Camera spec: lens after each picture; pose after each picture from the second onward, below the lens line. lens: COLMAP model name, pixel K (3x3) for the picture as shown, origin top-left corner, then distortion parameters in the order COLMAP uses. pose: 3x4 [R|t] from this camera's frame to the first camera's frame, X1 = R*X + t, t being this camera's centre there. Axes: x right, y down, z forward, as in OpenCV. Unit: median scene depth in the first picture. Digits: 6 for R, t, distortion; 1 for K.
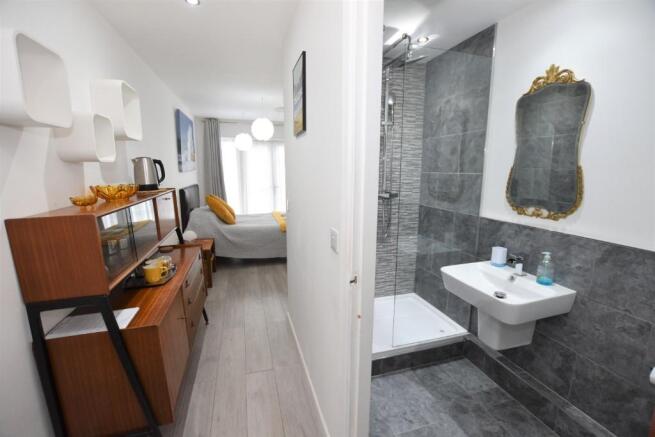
lens RADIAL K [[285.1, 0, 326.4], [0, 285.1, 219.2], [0, 0, 1]] dist [-0.031198, 0.002637]
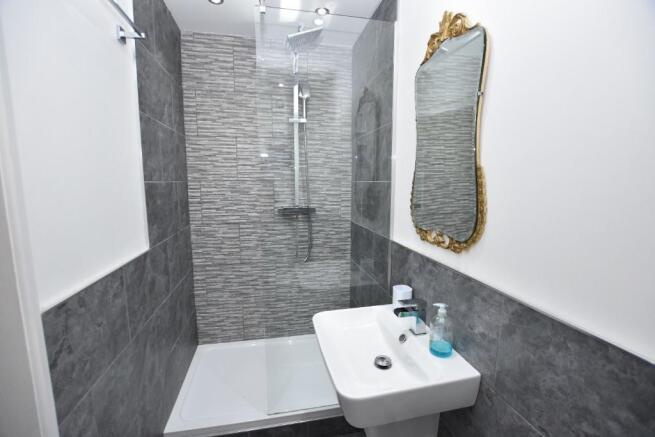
lens RADIAL K [[285.1, 0, 328.7], [0, 285.1, 219.6], [0, 0, 1]] dist [-0.031198, 0.002637]
pose [[0.996542, 0.007186, -0.082780, 0.577912], [-0.010386, 0.999213, -0.038295, -0.043213], [0.082440, 0.039022, 0.995832, 0.333527]]
